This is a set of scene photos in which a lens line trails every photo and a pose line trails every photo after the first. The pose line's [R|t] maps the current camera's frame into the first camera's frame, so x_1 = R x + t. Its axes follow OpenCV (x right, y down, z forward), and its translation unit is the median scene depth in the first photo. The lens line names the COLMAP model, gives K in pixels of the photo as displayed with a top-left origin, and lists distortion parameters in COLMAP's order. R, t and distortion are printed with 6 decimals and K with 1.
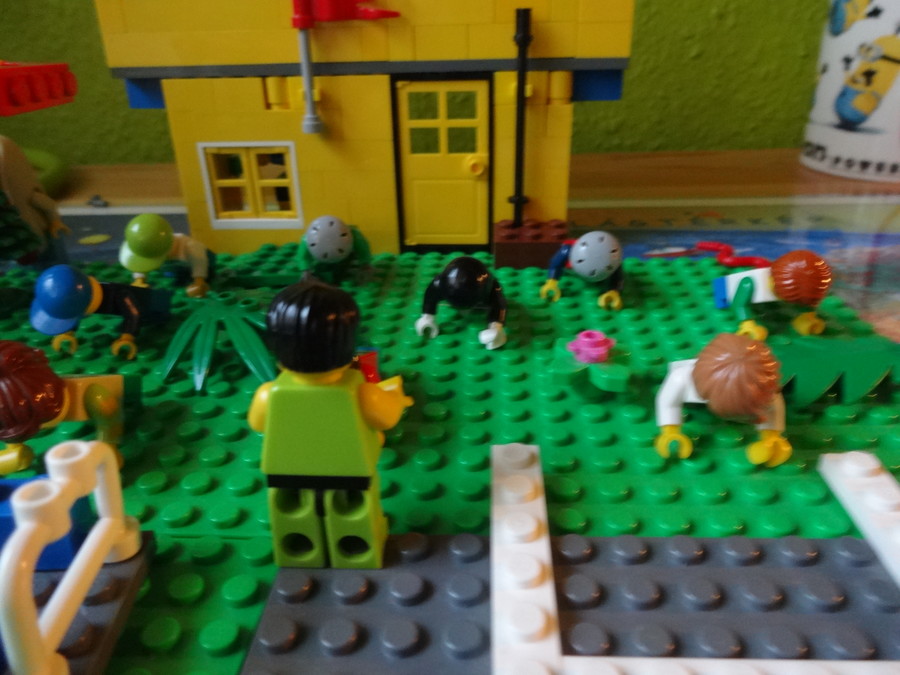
lens RADIAL K [[659.3, 0, 448.1], [0, 659.3, 338.0], [0, 0, 1]] dist [-0.008520, 0.000120]
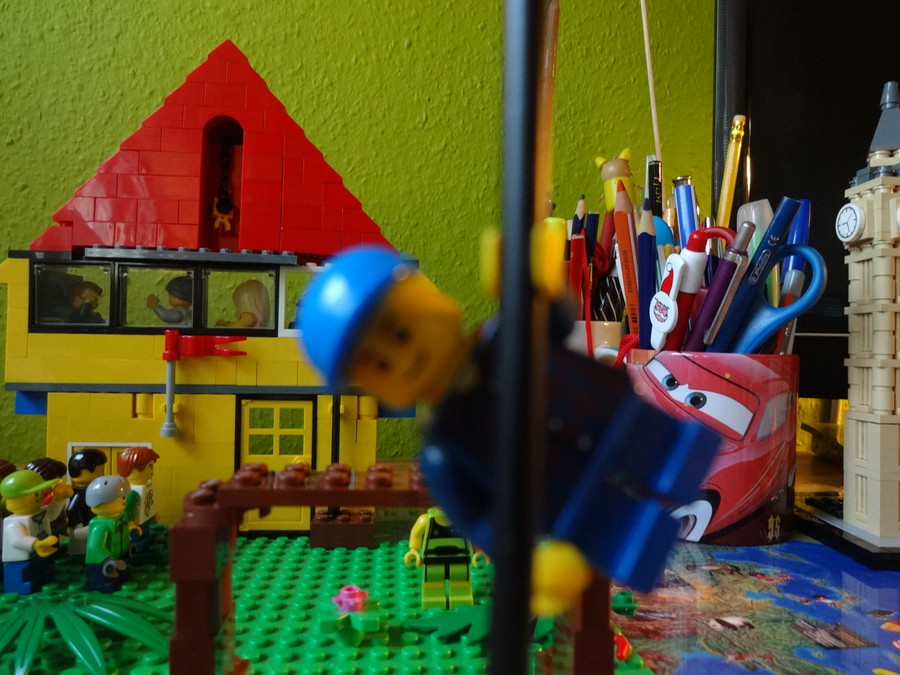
lens RADIAL K [[659.3, 0, 450.7], [0, 659.3, 328.9], [0, 0, 1]] dist [-0.008520, 0.000120]
pose [[0.988144, 0.043046, 0.147369, 0.128586], [0.029571, 0.888552, -0.457821, 0.091145], [-0.150653, 0.456751, 0.876745, -0.259925]]
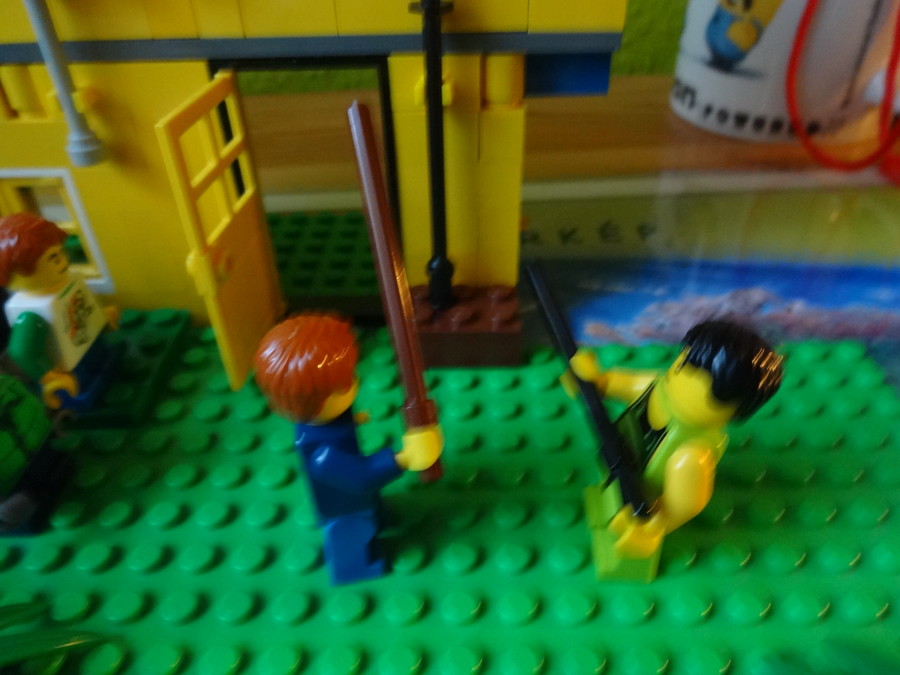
lens RADIAL K [[659.3, 0, 446.7], [0, 659.3, 334.6], [0, 0, 1]] dist [-0.008520, 0.000120]
pose [[0.999508, -0.023902, 0.020330, 0.099462], [0.019664, 0.982014, 0.187783, -0.260549], [-0.024453, -0.187291, 0.982000, 0.376633]]
